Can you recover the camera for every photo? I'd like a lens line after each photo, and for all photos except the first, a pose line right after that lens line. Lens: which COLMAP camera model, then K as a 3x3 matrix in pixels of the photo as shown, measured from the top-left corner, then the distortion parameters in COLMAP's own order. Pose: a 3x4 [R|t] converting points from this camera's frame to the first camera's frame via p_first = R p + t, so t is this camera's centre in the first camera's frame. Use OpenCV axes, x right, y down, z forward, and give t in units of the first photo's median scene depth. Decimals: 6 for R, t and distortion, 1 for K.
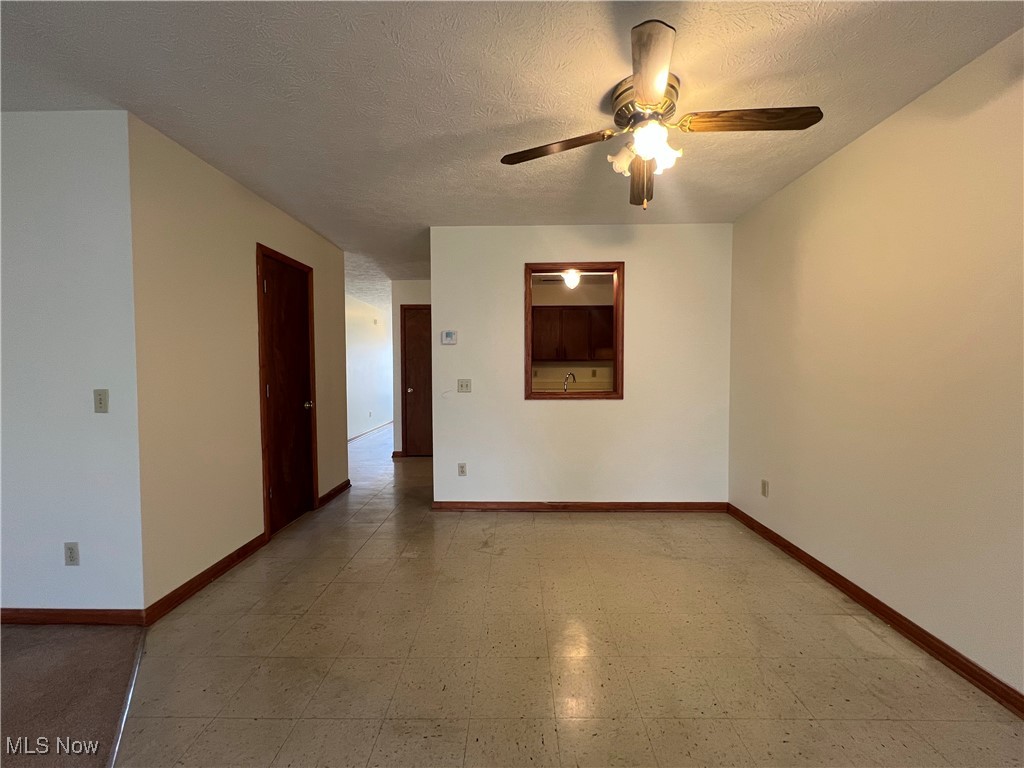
lens RADIAL K [[409.1, 0, 512.0], [0, 409.1, 384.0], [0, 0, 1]] dist [-0.001407, -0.000229]
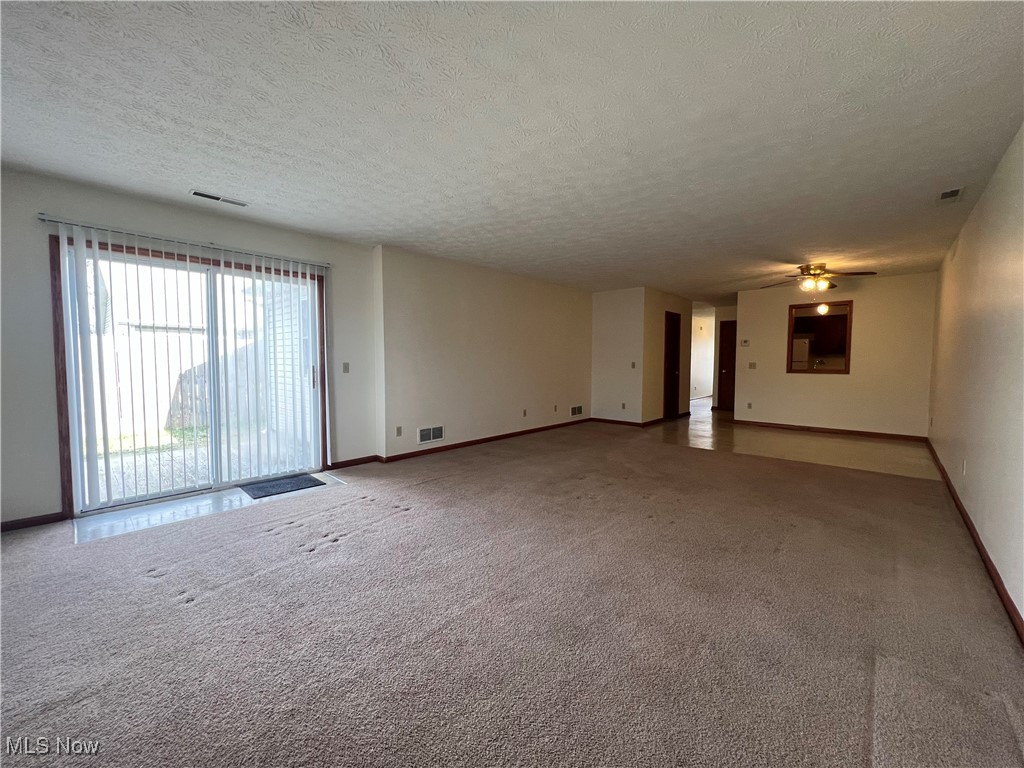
lens RADIAL K [[409.1, 0, 512.0], [0, 409.1, 384.0], [0, 0, 1]] dist [-0.001407, -0.000229]
pose [[0.750603, 0.042670, -0.659374, 0.342791], [-0.031037, 0.999088, 0.029322, 0.074512], [0.660024, -0.001545, 0.751243, -1.385521]]
